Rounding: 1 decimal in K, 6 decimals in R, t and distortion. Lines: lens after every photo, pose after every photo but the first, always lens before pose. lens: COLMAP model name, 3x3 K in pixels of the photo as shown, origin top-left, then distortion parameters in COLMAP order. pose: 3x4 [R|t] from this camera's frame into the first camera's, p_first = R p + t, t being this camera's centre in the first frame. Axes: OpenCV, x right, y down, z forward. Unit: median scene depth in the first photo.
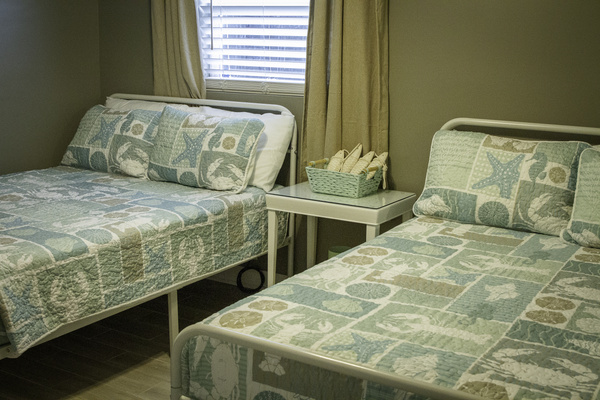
lens RADIAL K [[859.4, 0, 299.2], [0, 859.4, 199.9], [0, 0, 1]] dist [0.010820, 0.000000]
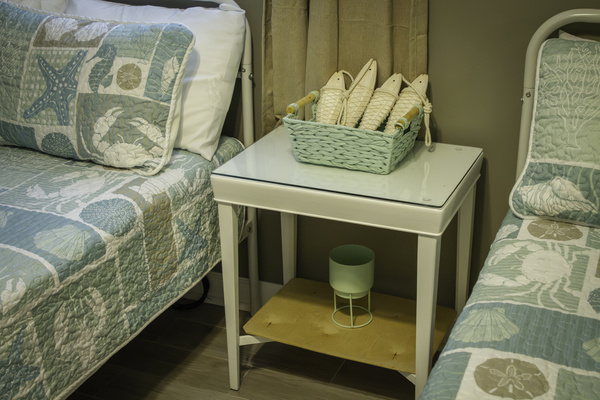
lens RADIAL K [[834.3, 0, 301.4], [0, 834.3, 200.0], [0, 0, 1]] dist [0.016138, 0.000000]
pose [[0.988448, -0.087797, 0.123544, -0.047631], [0.060560, 0.976021, 0.209081, -0.092853], [-0.138938, -0.199184, 0.970063, 0.479316]]
